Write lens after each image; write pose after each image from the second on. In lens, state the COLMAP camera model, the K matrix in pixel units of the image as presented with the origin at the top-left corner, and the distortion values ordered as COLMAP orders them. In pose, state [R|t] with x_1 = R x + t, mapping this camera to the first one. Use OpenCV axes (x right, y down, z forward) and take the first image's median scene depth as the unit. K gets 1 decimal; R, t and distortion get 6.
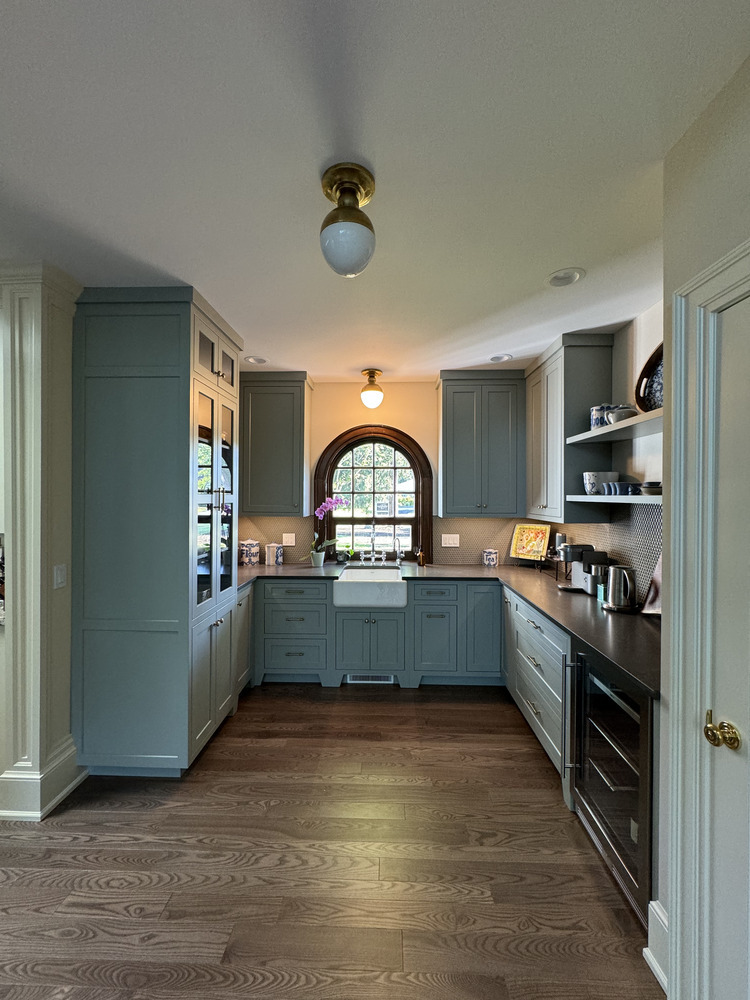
lens RADIAL K [[398.6, 0, 375.0], [0, 398.6, 500.1], [0, 0, 1]] dist [-0.003281, 0.000256]
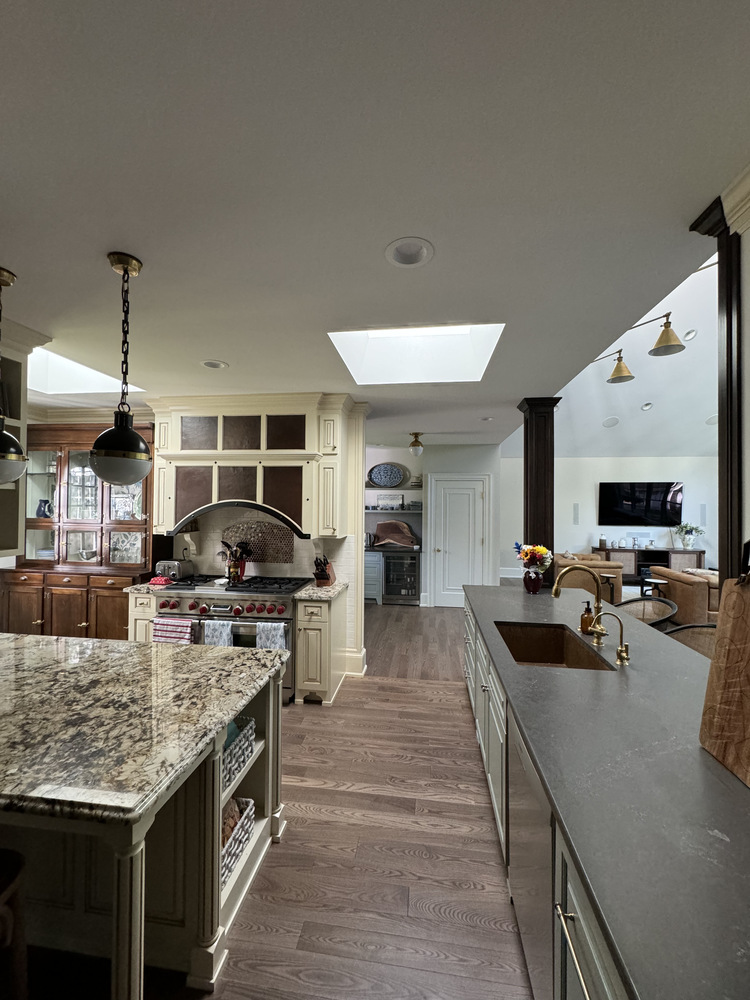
lens RADIAL K [[398.6, 0, 377.1], [0, 398.6, 501.5], [0, 0, 1]] dist [-0.003281, 0.000256]
pose [[0.096866, 0.005862, 0.995280, -1.764588], [-0.002098, 0.999982, -0.005686, -0.043200], [-0.995295, -0.001537, 0.096877, 0.439426]]
